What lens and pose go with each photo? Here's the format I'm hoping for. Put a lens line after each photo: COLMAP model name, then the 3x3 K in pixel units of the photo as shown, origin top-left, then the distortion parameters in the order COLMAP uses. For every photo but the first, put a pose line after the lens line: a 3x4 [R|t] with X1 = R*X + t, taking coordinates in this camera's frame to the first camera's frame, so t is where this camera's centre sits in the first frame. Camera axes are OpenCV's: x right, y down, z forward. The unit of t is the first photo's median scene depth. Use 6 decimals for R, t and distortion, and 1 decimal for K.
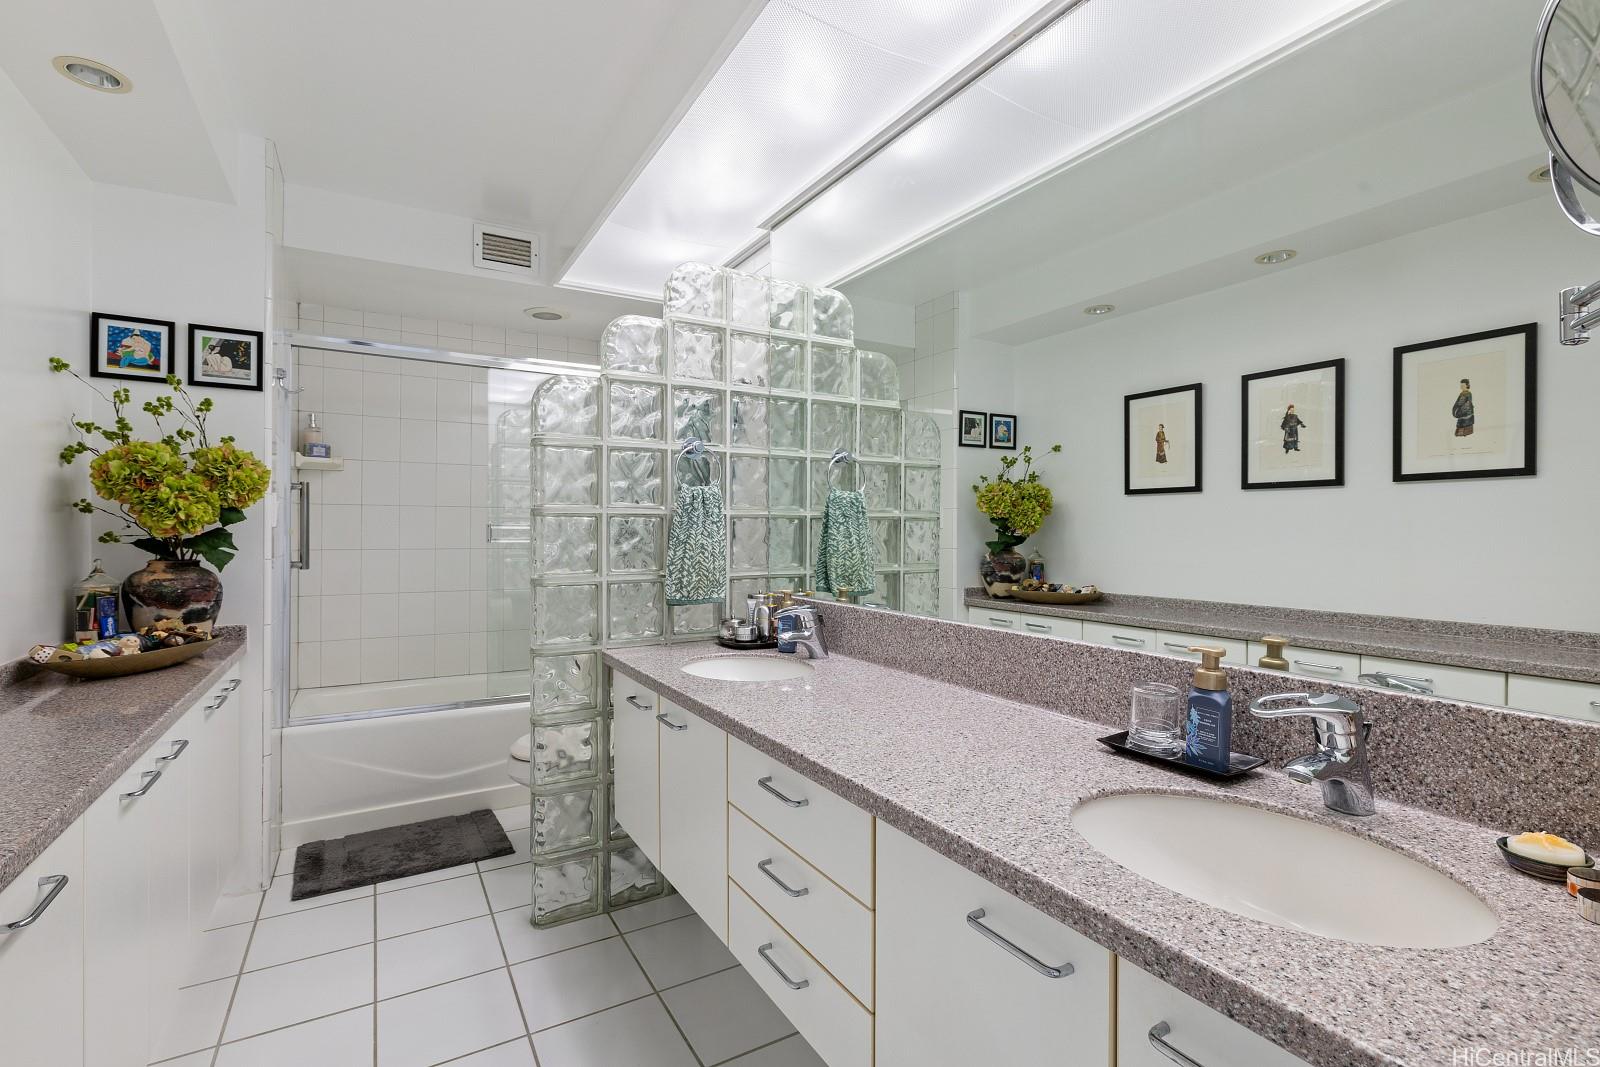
lens RADIAL K [[739.9, 0, 802.7], [0, 739.9, 541.6], [0, 0, 1]] dist [-0.007736, 0.000492]
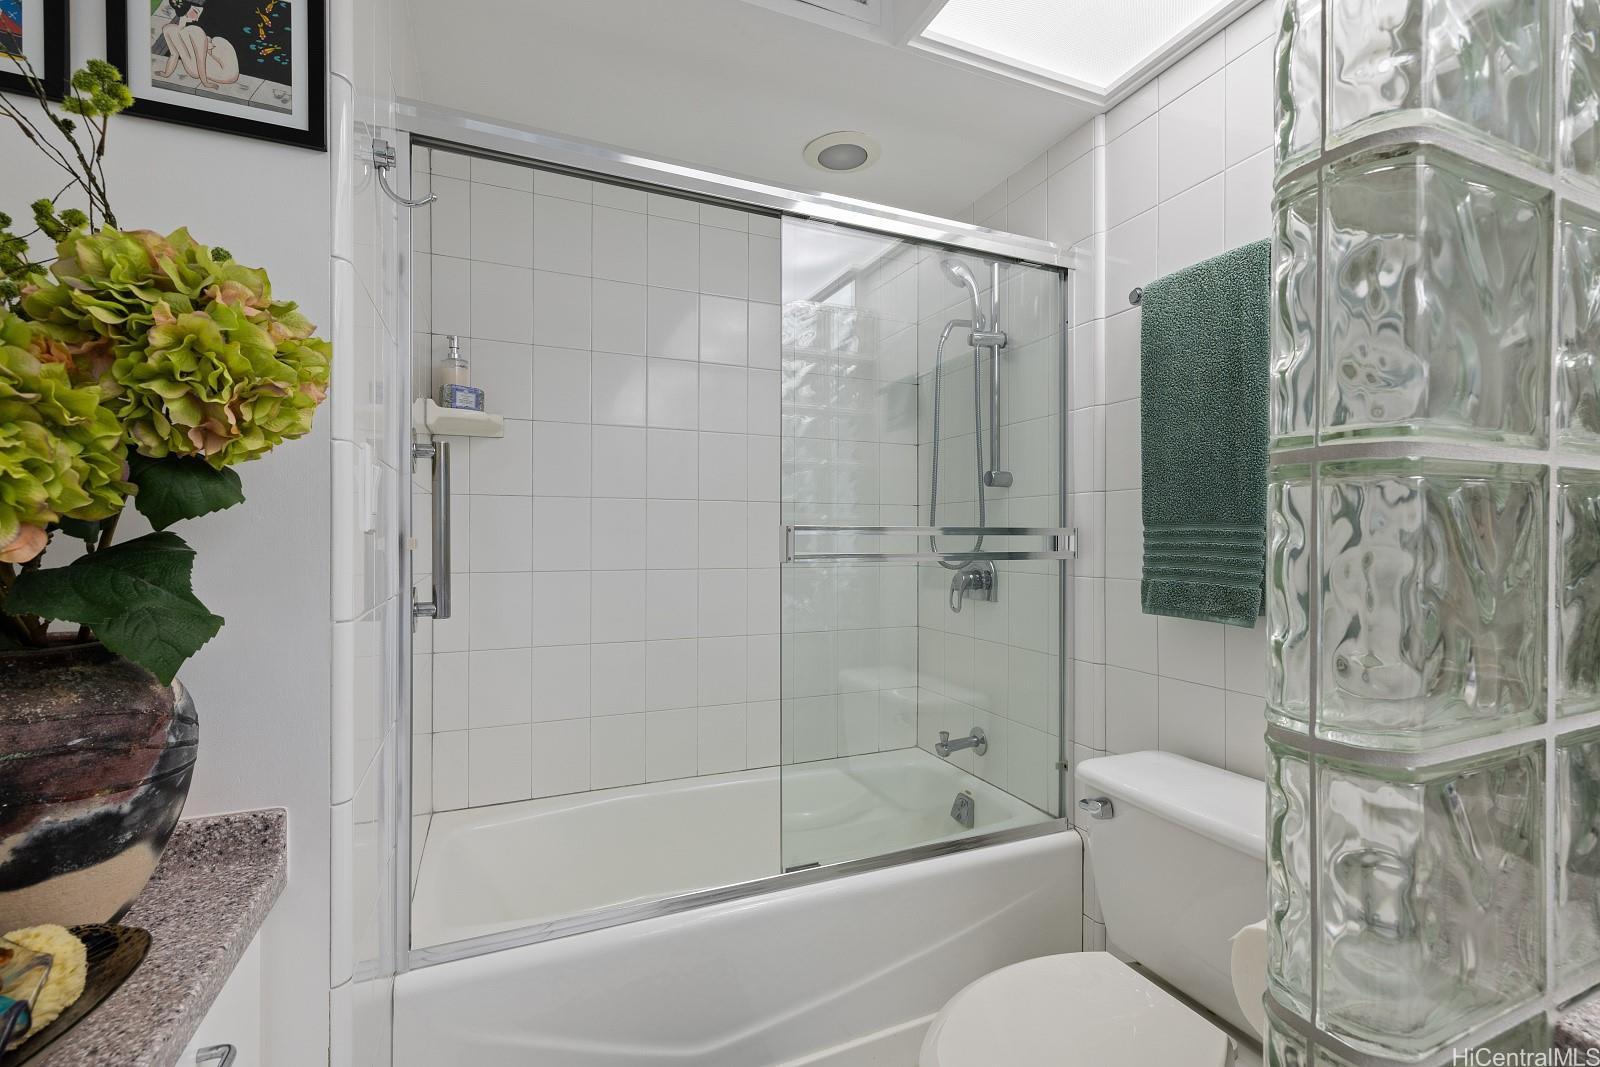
lens RADIAL K [[701.5, 0, 794.5], [0, 701.5, 544.8], [0, 0, 1]] dist [0.001833, 0.000069]
pose [[0.991112, -0.006417, -0.132875, -0.485640], [0.005724, 0.999968, -0.005593, -0.010634], [0.132906, 0.004783, 0.991117, 0.726302]]
